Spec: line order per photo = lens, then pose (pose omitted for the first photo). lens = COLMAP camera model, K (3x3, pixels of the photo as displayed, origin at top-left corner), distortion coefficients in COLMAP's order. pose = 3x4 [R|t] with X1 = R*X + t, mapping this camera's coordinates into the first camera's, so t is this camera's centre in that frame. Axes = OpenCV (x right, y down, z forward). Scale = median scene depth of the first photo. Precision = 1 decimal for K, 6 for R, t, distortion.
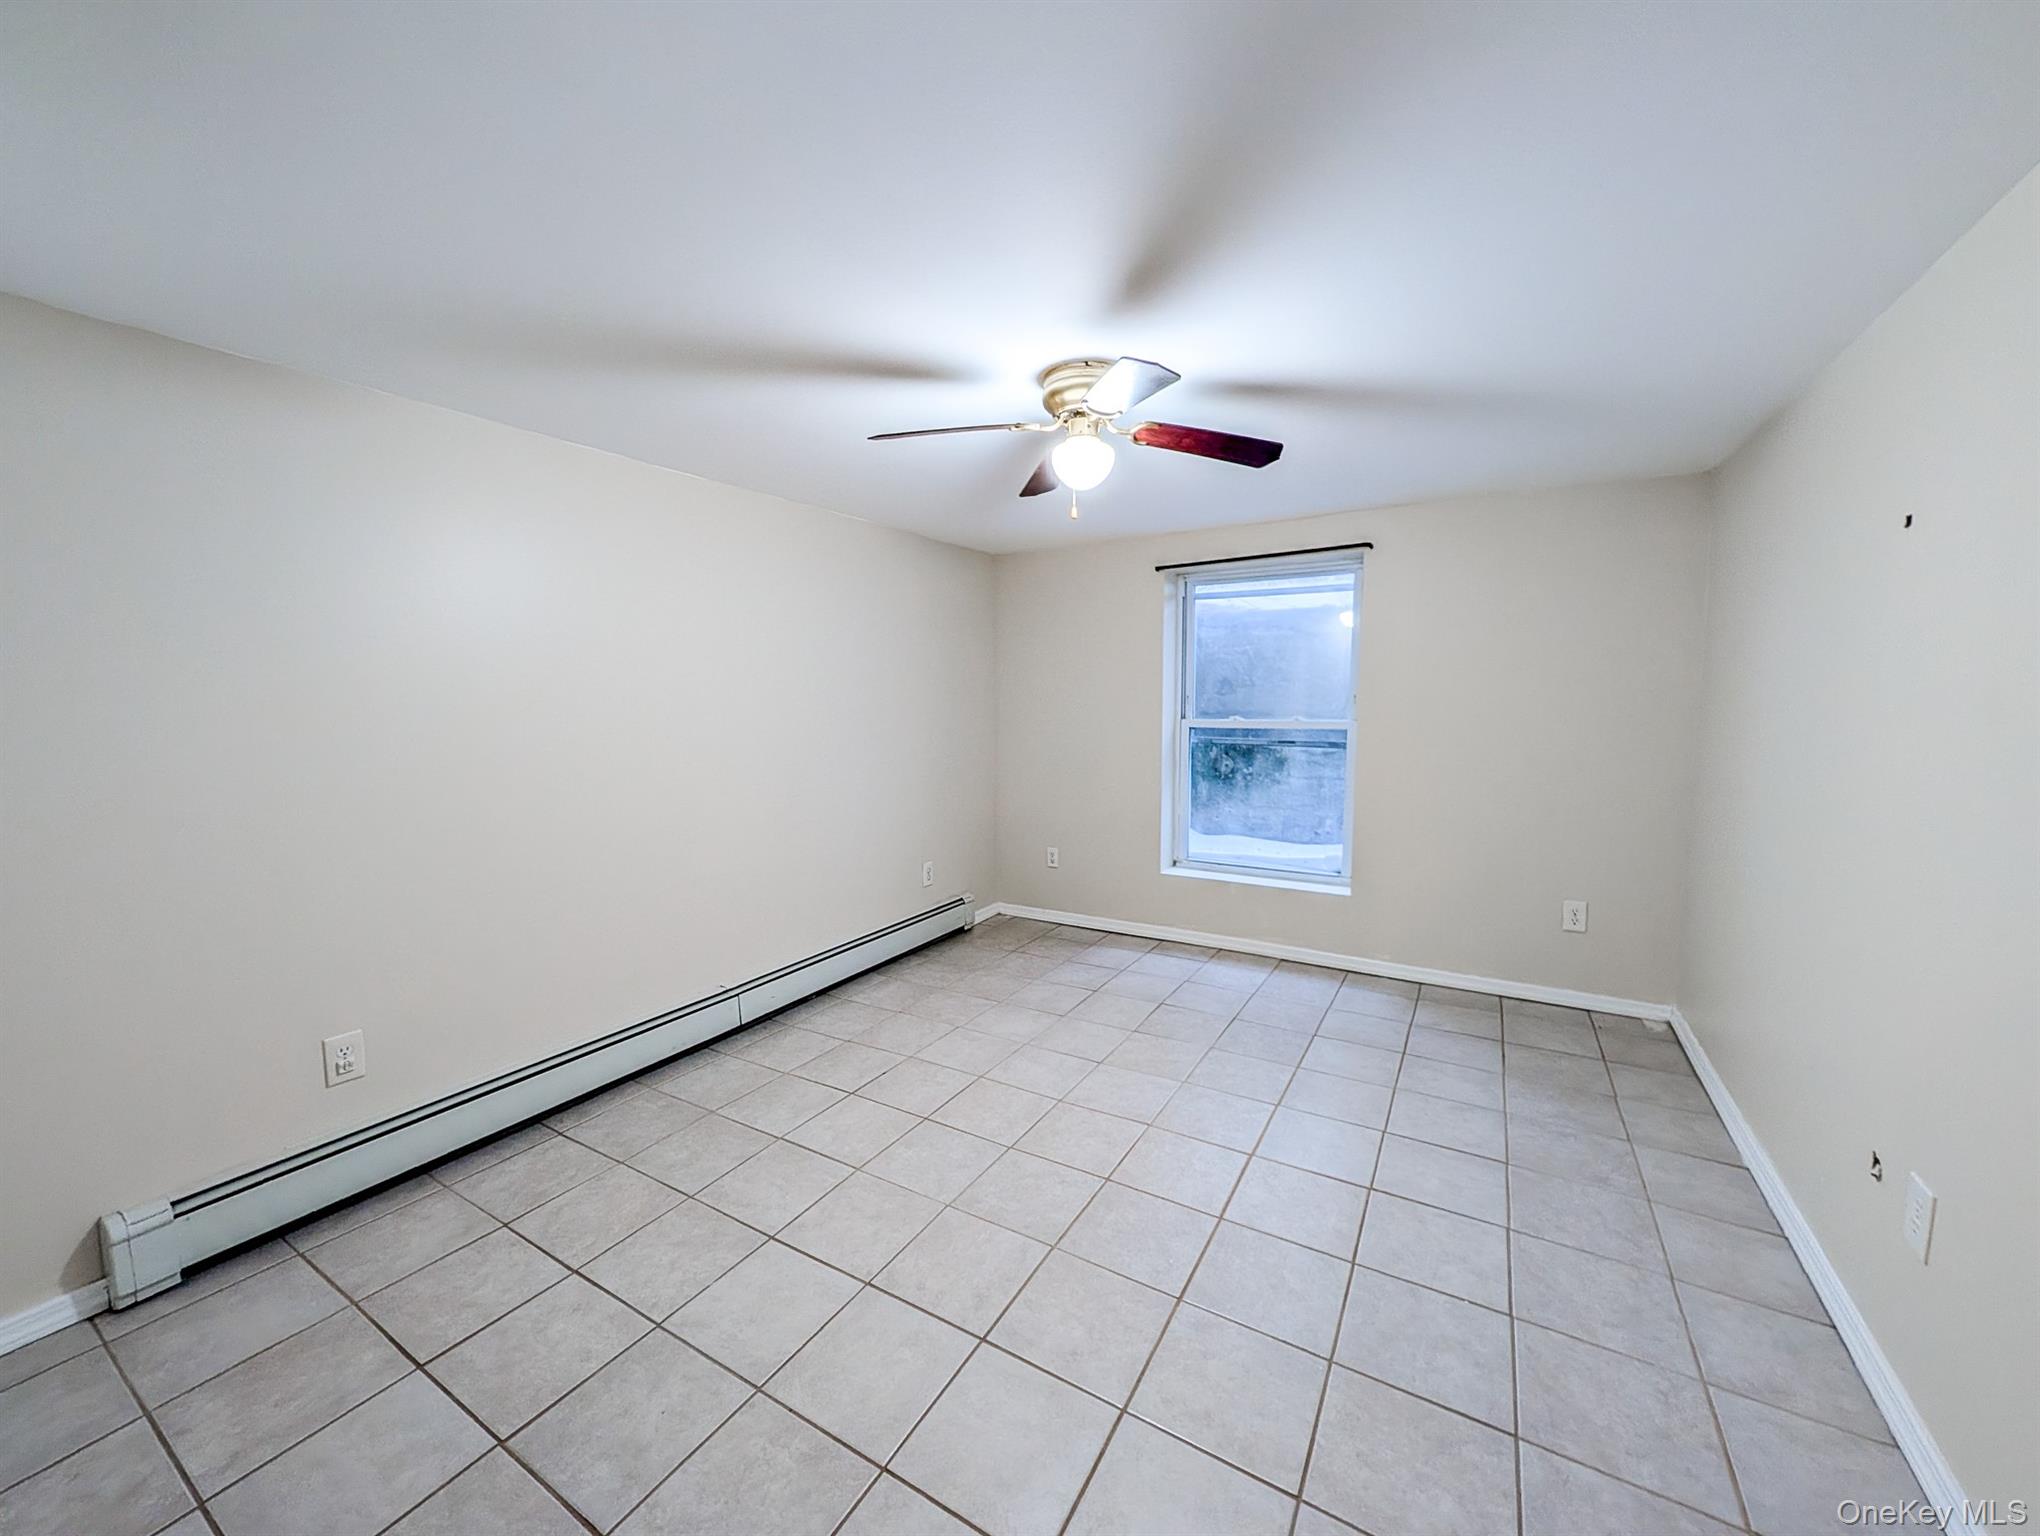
lens RADIAL K [[789.2, 0, 1021.8], [0, 789.2, 771.6], [0, 0, 1]] dist [0.003560, 0.000182]
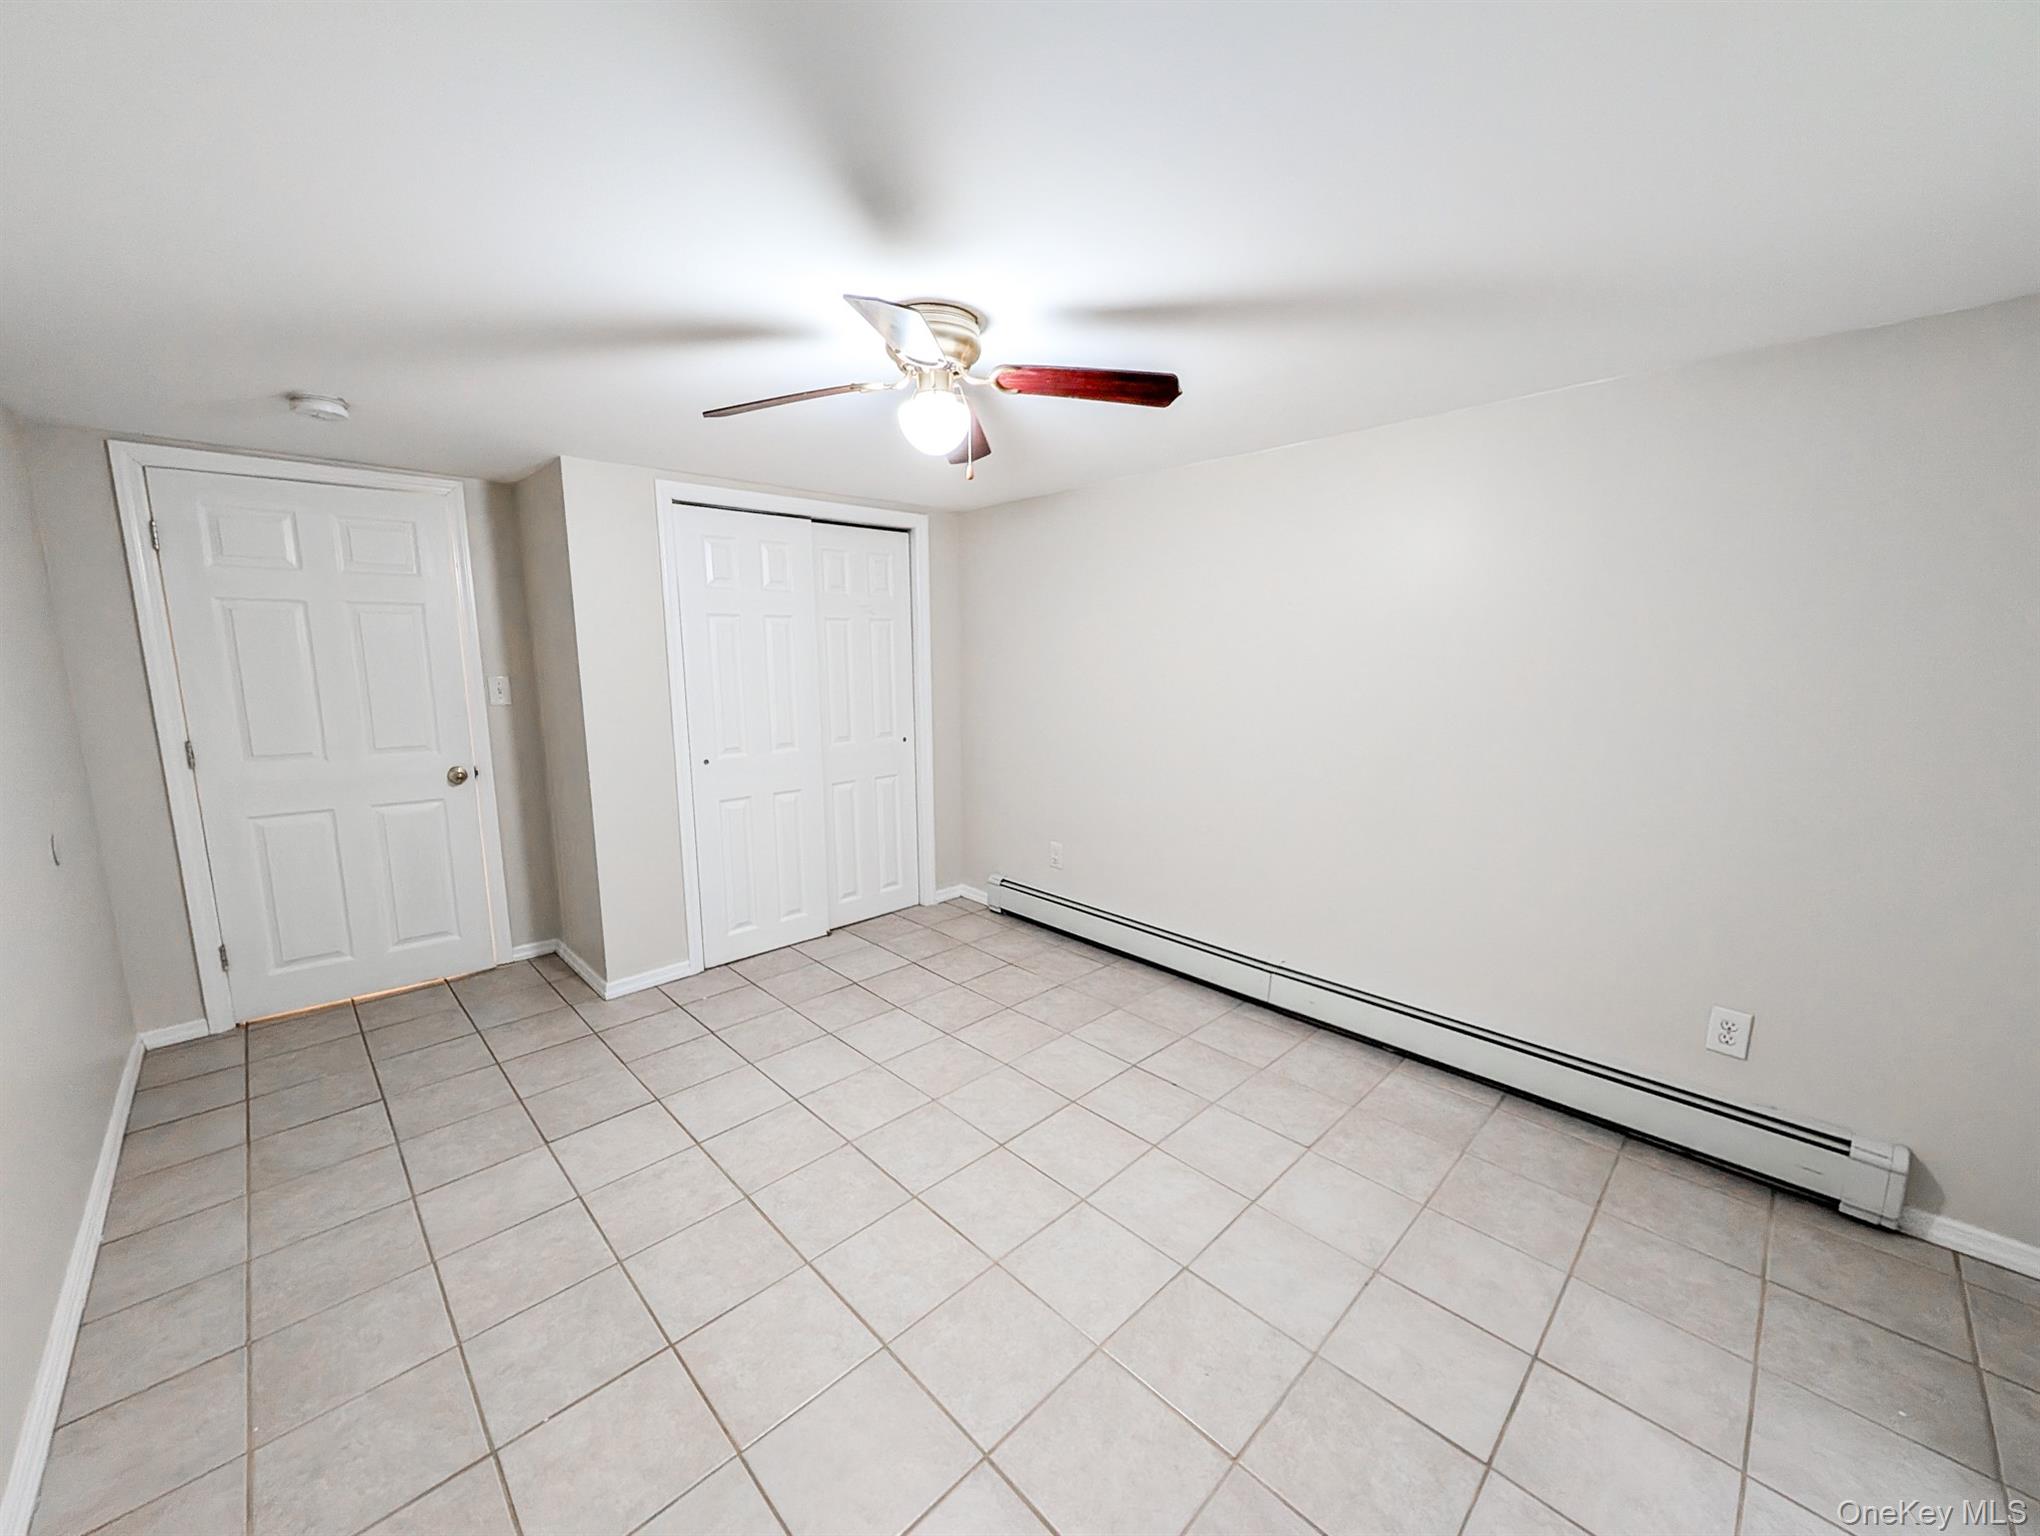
lens RADIAL K [[789.2, 0, 1028.5], [0, 789.2, 768.9], [0, 0, 1]] dist [0.003560, 0.000182]
pose [[-0.256642, 0.158042, -0.953498, 0.872425], [-0.088978, 0.978487, 0.186133, -0.179621], [0.962402, 0.132610, -0.237058, 1.238512]]
